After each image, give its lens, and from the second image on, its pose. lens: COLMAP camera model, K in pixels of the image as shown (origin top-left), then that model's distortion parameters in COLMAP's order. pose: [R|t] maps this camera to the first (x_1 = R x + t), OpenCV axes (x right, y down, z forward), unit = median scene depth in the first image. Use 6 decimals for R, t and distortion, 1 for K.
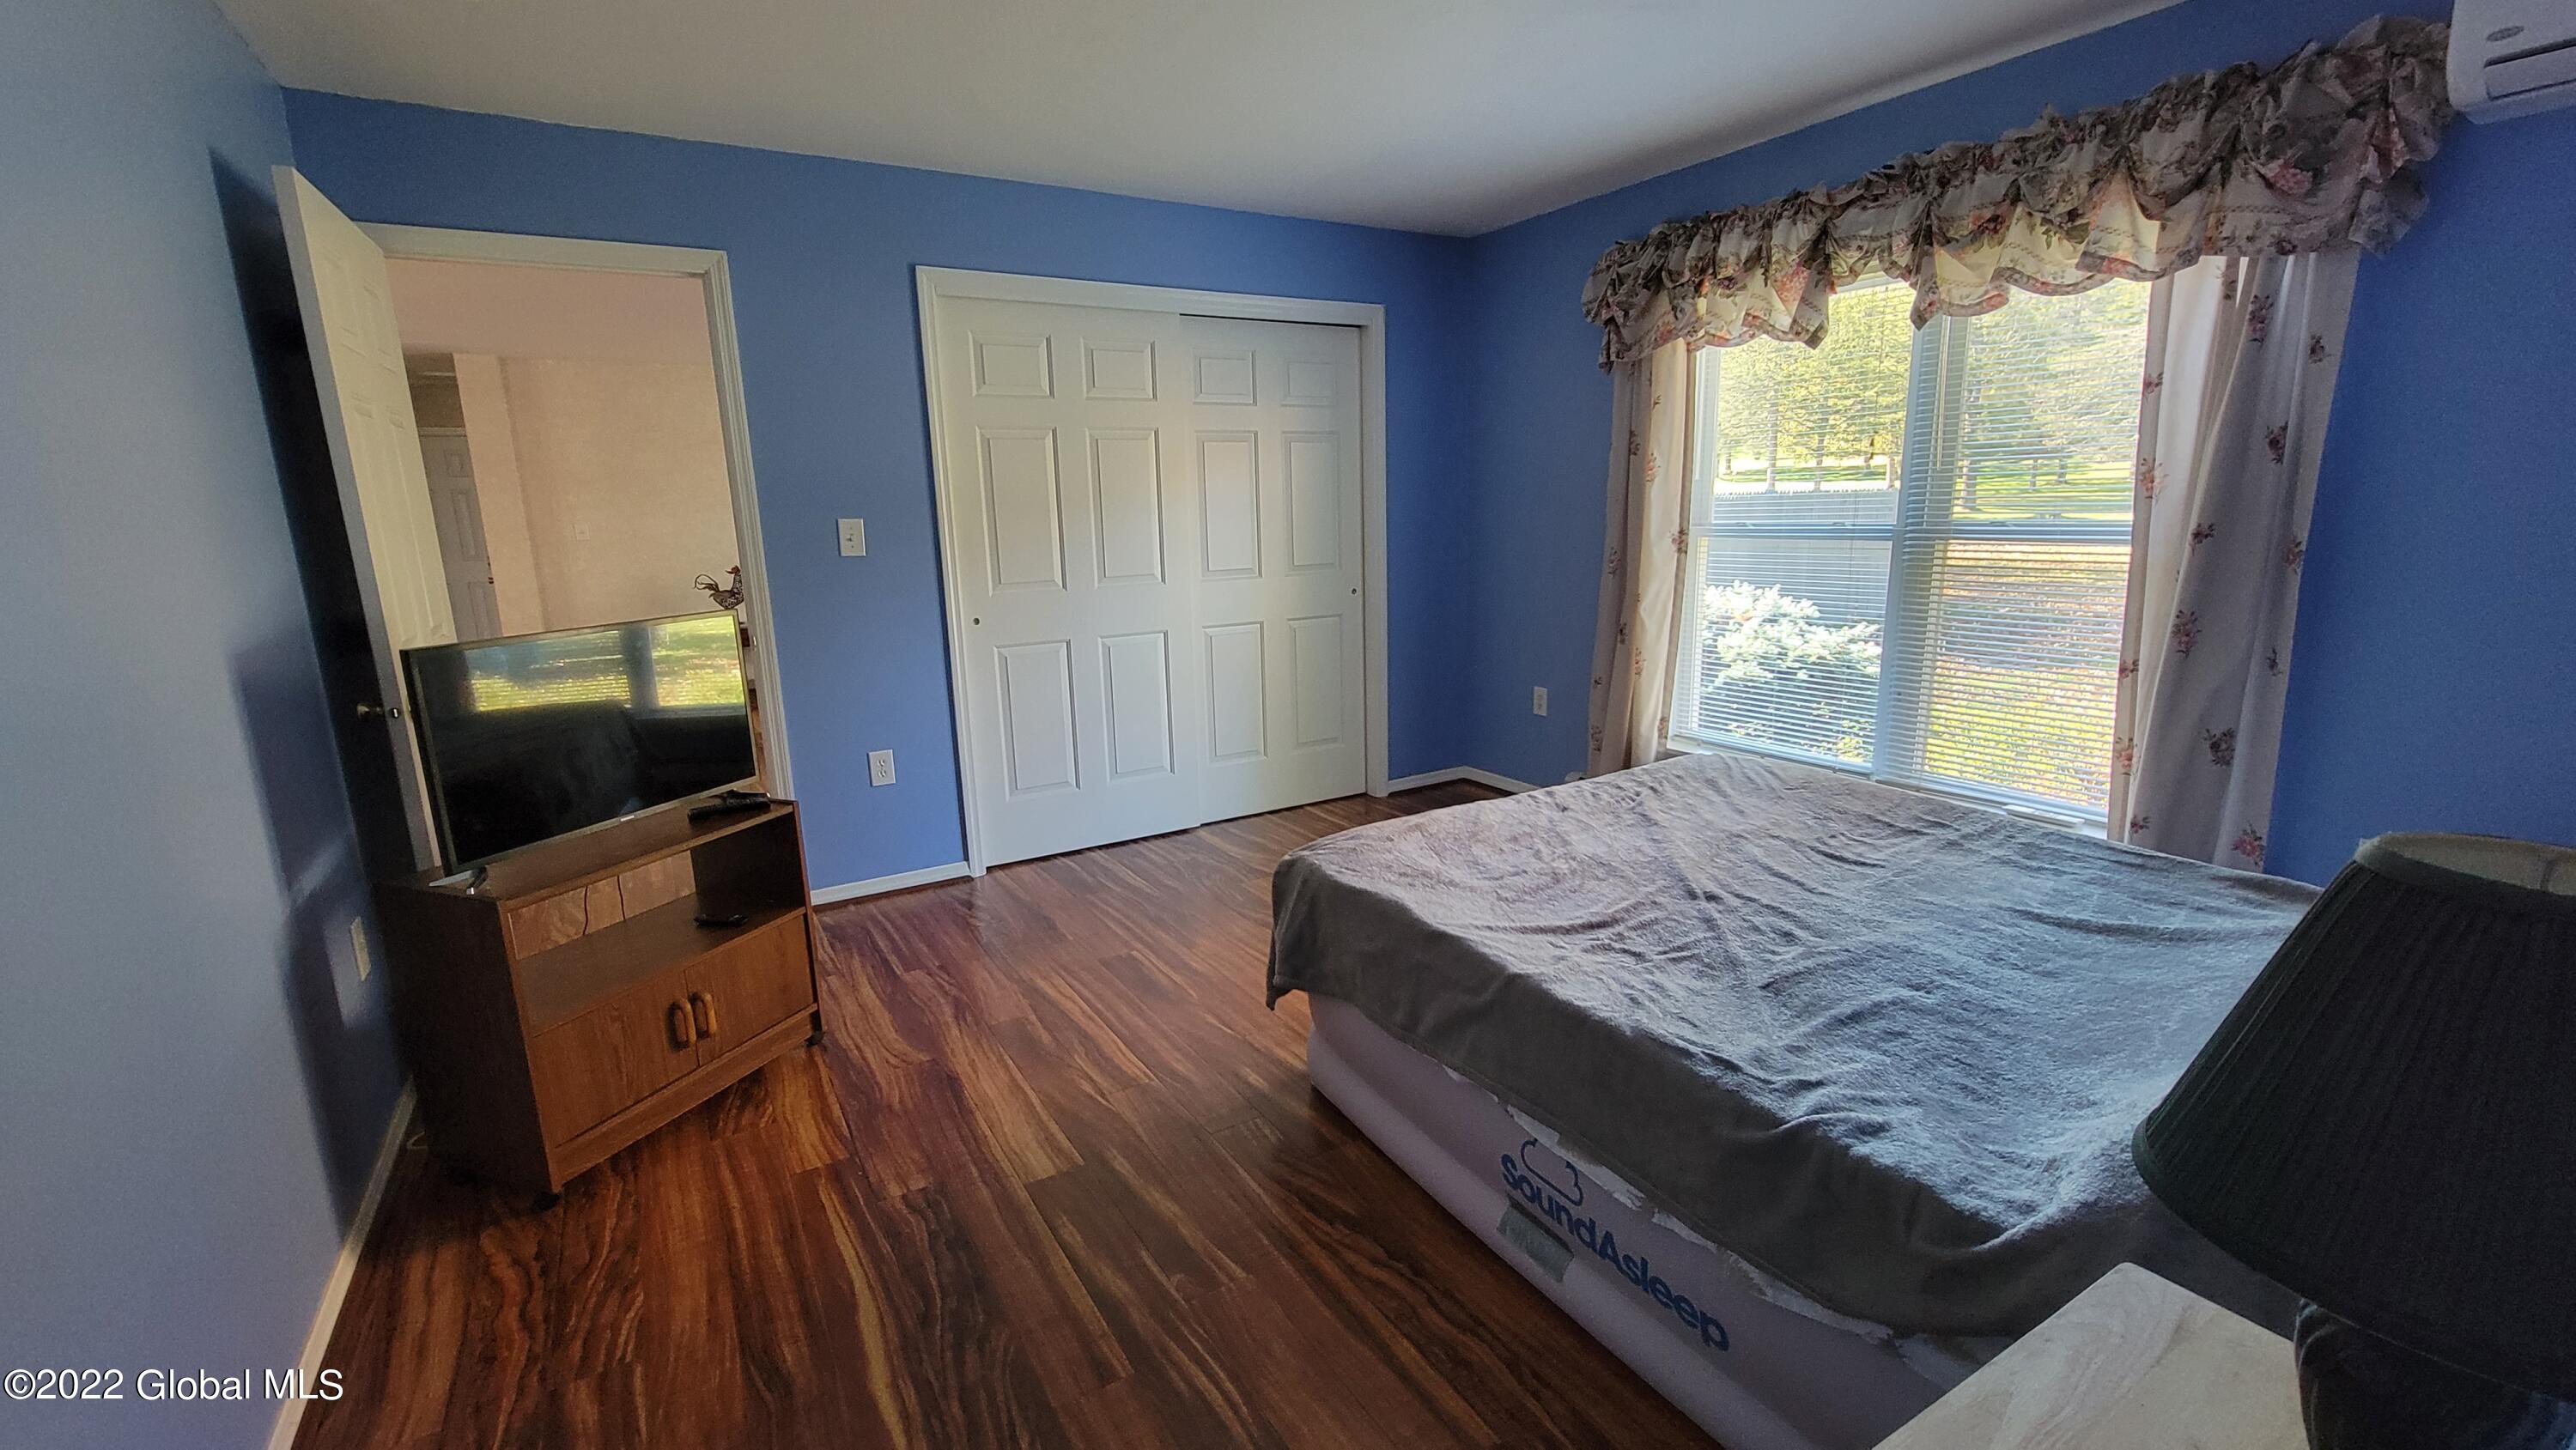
lens RADIAL K [[1082.6, 0, 1285.9], [0, 1082.6, 726.2], [0, 0, 1]] dist [-0.004905, 0.000090]
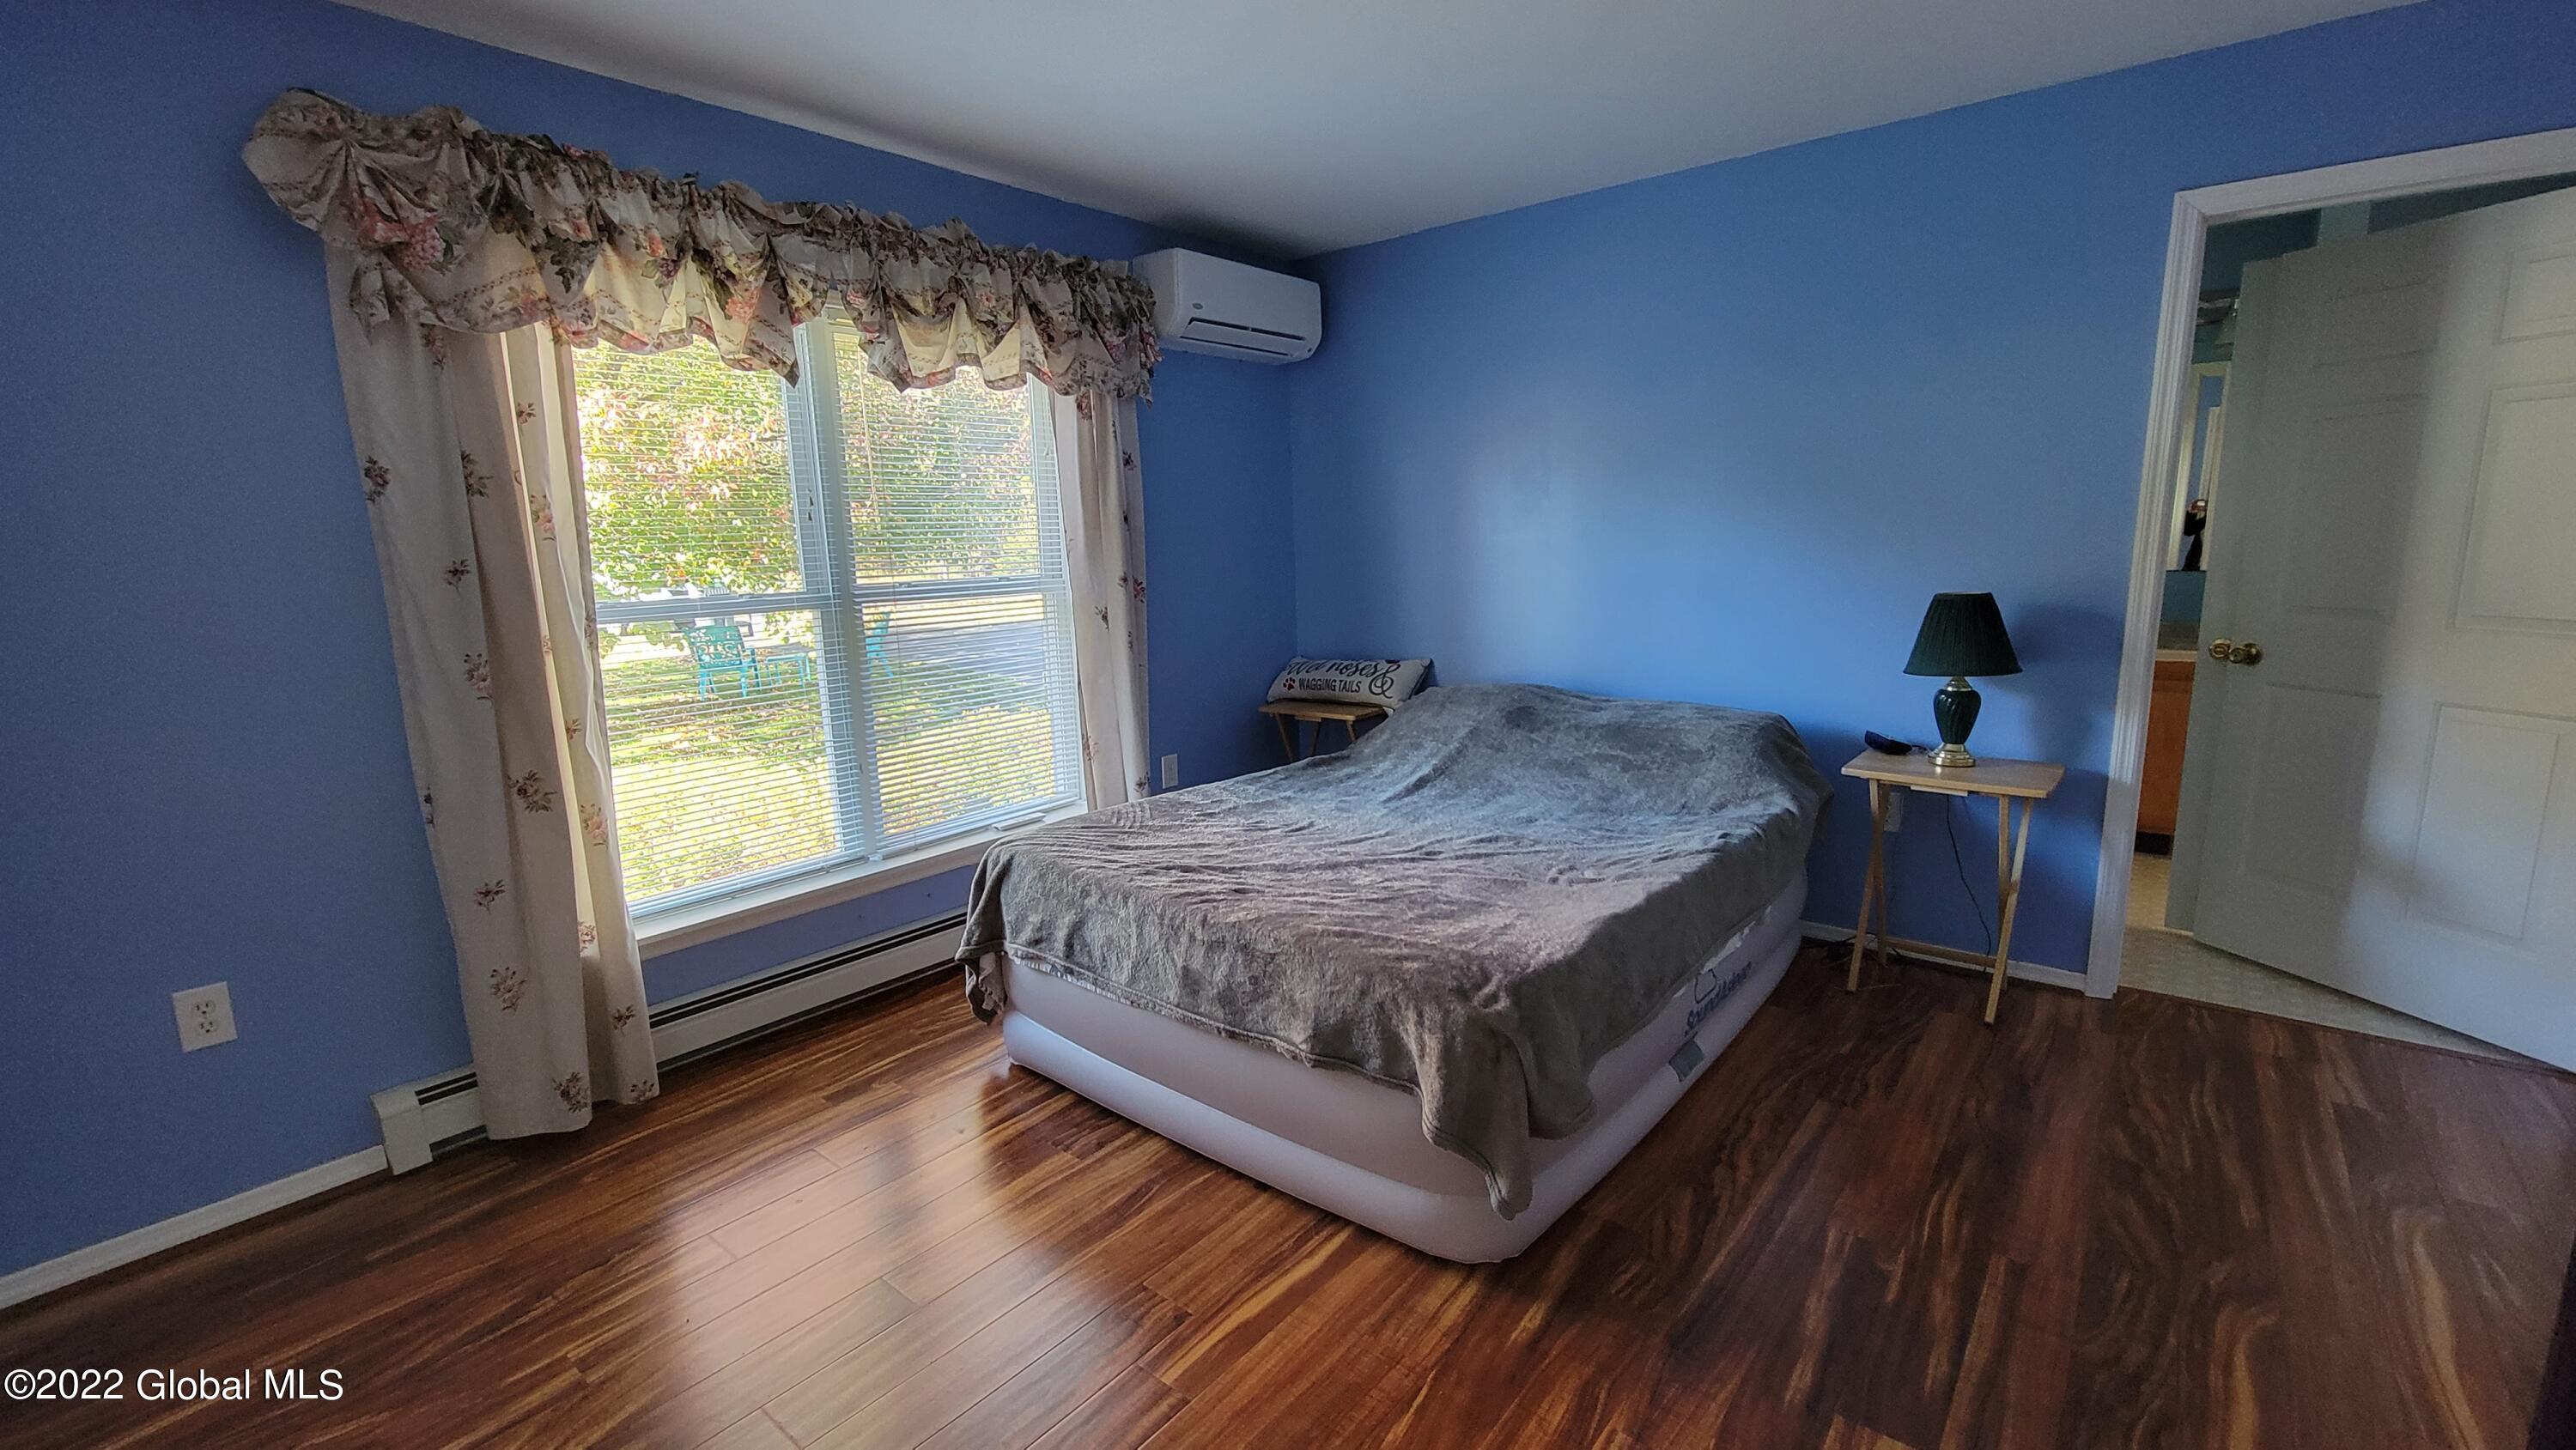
lens RADIAL K [[1082.6, 0, 1288.9], [0, 1082.6, 731.4], [0, 0, 1]] dist [-0.004905, 0.000090]
pose [[-0.334980, -0.131451, 0.933011, -0.581463], [0.226719, 0.949882, 0.215227, -0.234761], [-0.914542, 0.283628, -0.288389, 1.209811]]
